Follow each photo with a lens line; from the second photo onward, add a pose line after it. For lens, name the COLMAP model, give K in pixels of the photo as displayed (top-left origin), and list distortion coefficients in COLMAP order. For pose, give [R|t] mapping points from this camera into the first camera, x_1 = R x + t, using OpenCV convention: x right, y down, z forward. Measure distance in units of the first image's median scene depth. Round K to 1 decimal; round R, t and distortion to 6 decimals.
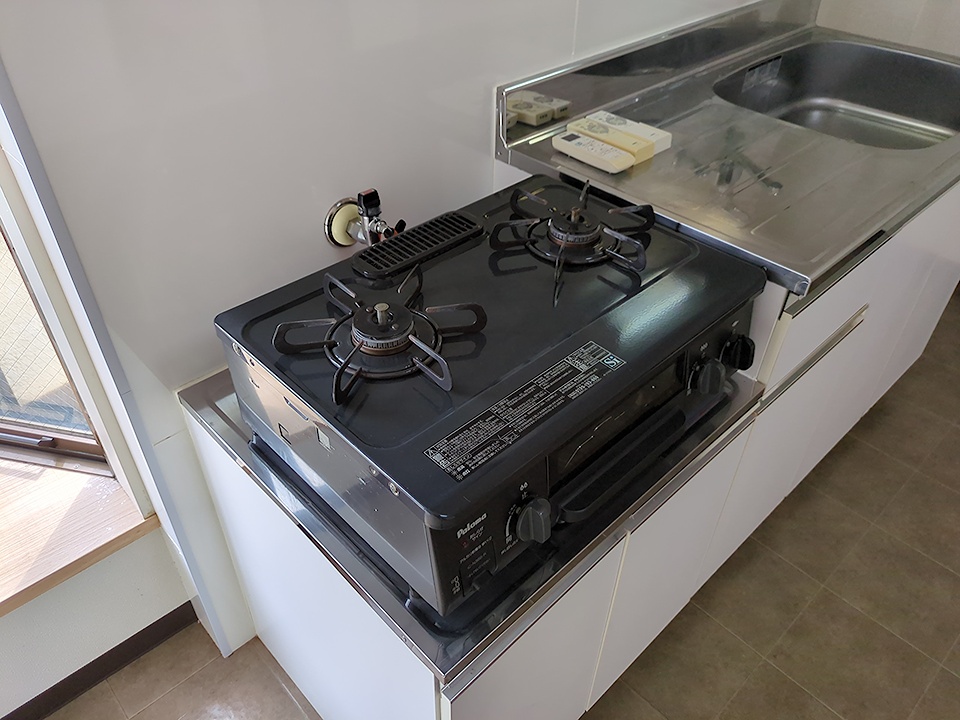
lens RADIAL K [[720.7, 0, 480.0], [0, 720.7, 360.0], [0, 0, 1]] dist [0.054151, -0.002286]
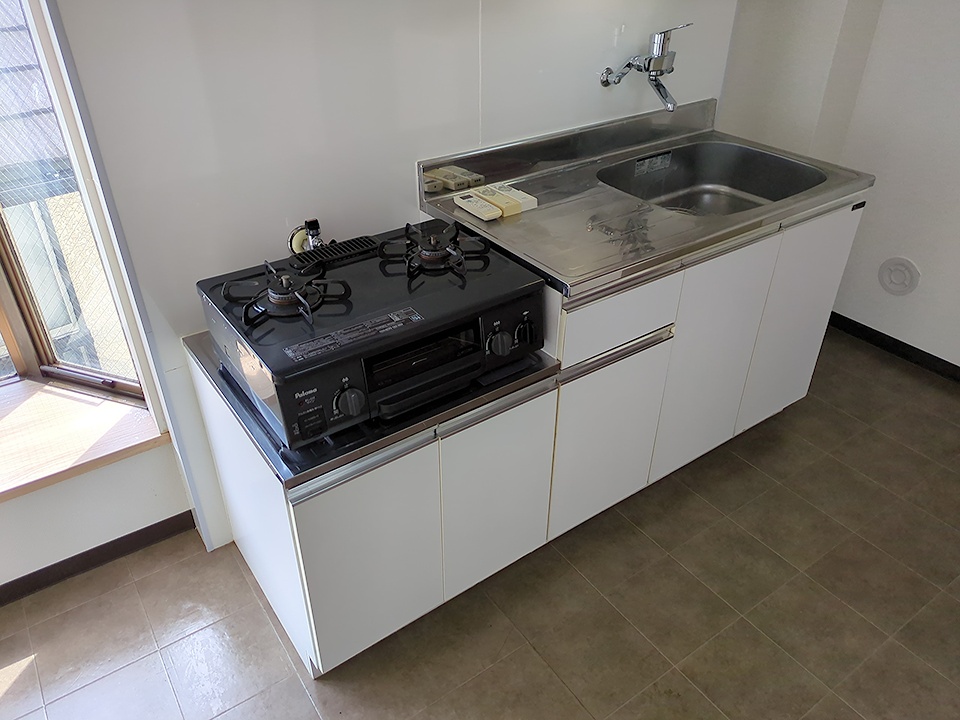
lens RADIAL K [[708.6, 0, 480.0], [0, 708.6, 360.0], [0, 0, 1]] dist [0.101210, 0.002145]
pose [[0.989201, 0.069166, -0.129218, 0.364372], [-0.083119, 0.990896, -0.105909, 0.172976], [0.120716, 0.115505, 0.985944, -0.388266]]
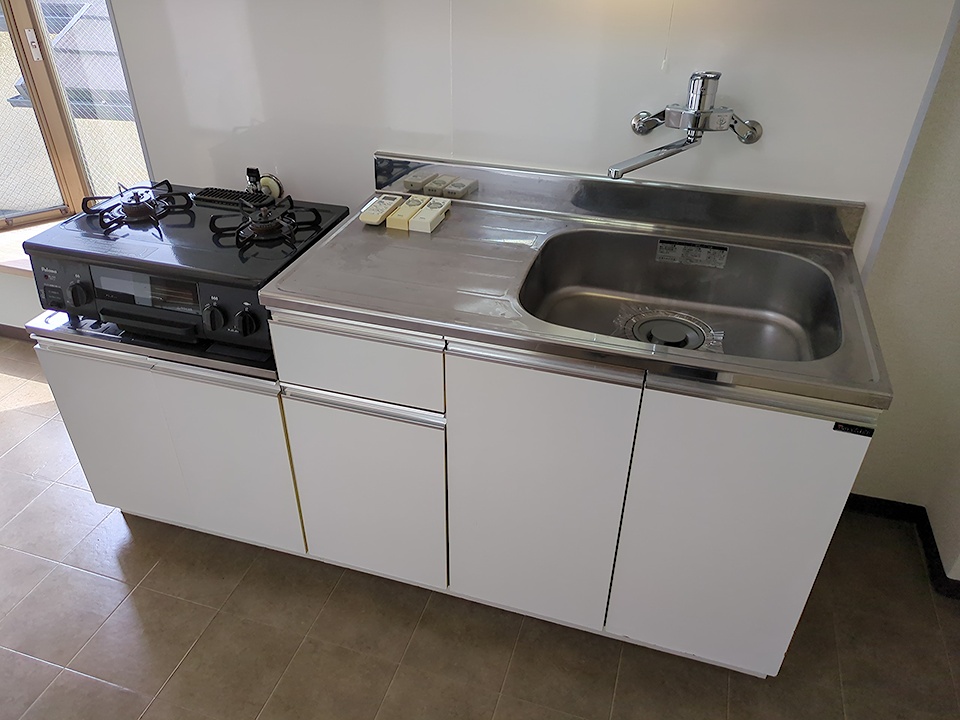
lens RADIAL K [[720.7, 0, 480.0], [0, 720.7, 360.0], [0, 0, 1]] dist [0.054151, -0.002286]
pose [[0.480621, 0.471602, -0.739320, 1.416436], [-0.554286, 0.816682, 0.160616, -0.376567], [0.679536, 0.332599, 0.653917, 0.299000]]
